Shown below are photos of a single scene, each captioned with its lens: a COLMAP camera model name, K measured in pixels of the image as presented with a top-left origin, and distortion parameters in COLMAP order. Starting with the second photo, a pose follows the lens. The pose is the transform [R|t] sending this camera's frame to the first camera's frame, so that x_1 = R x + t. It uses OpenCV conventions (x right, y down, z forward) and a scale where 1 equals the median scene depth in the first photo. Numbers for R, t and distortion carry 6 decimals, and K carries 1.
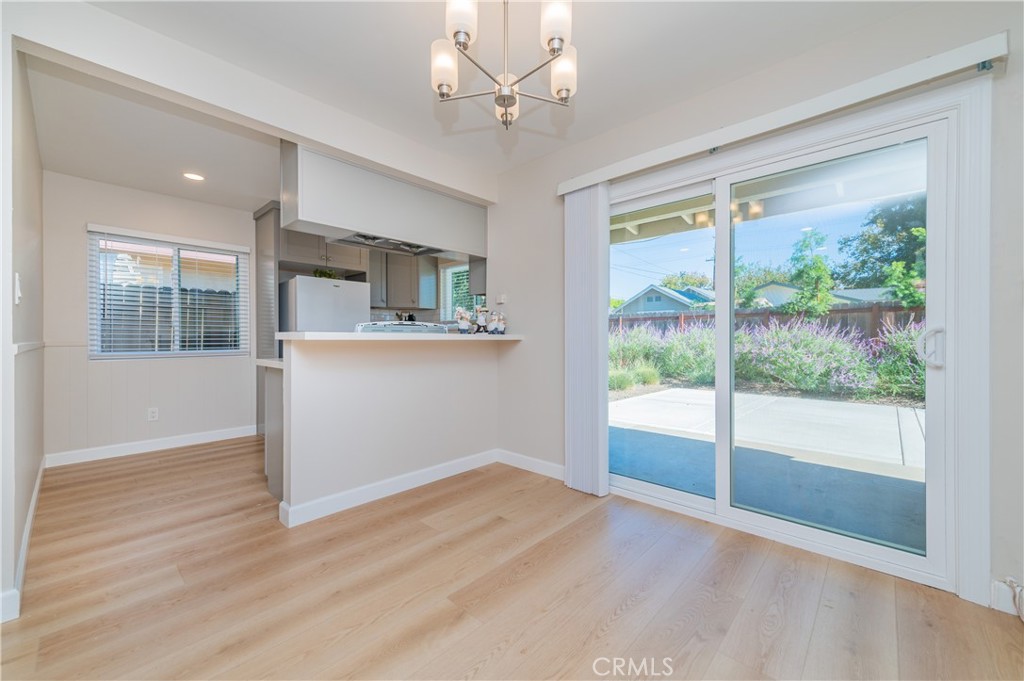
lens RADIAL K [[397.7, 0, 513.2], [0, 397.7, 341.8], [0, 0, 1]] dist [0.019650, -0.006703]
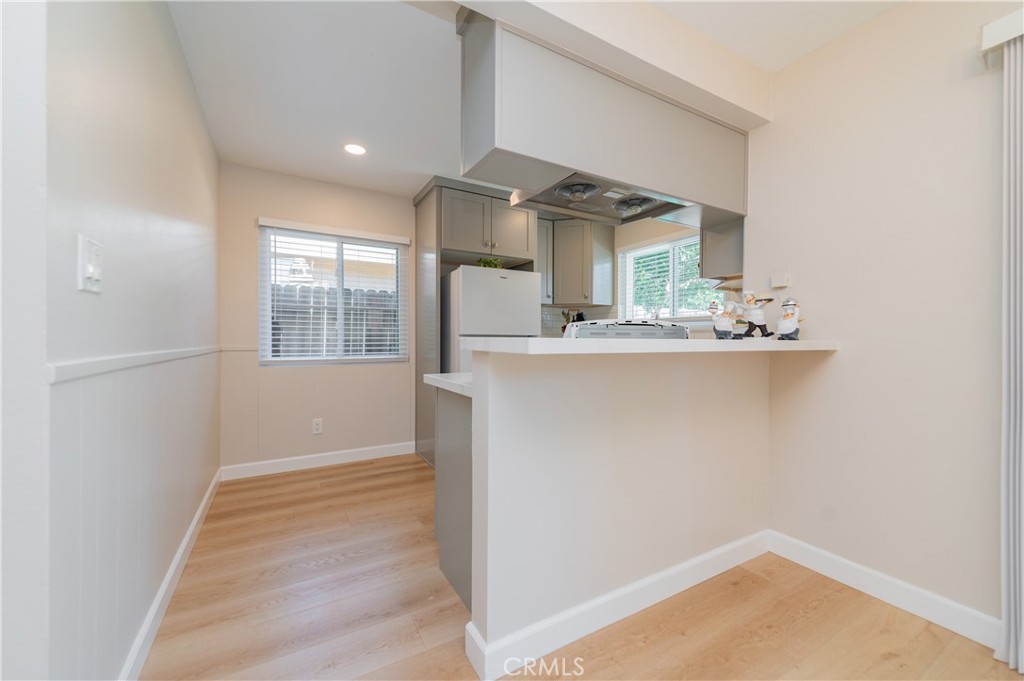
lens RADIAL K [[403.1, 0, 512.8], [0, 403.1, 338.4], [0, 0, 1]] dist [0.021637, -0.007772]
pose [[0.952551, 0.001419, -0.304377, -0.199003], [-0.005256, 0.999917, -0.011785, -0.009430], [0.304335, 0.012825, 0.952479, 0.262385]]
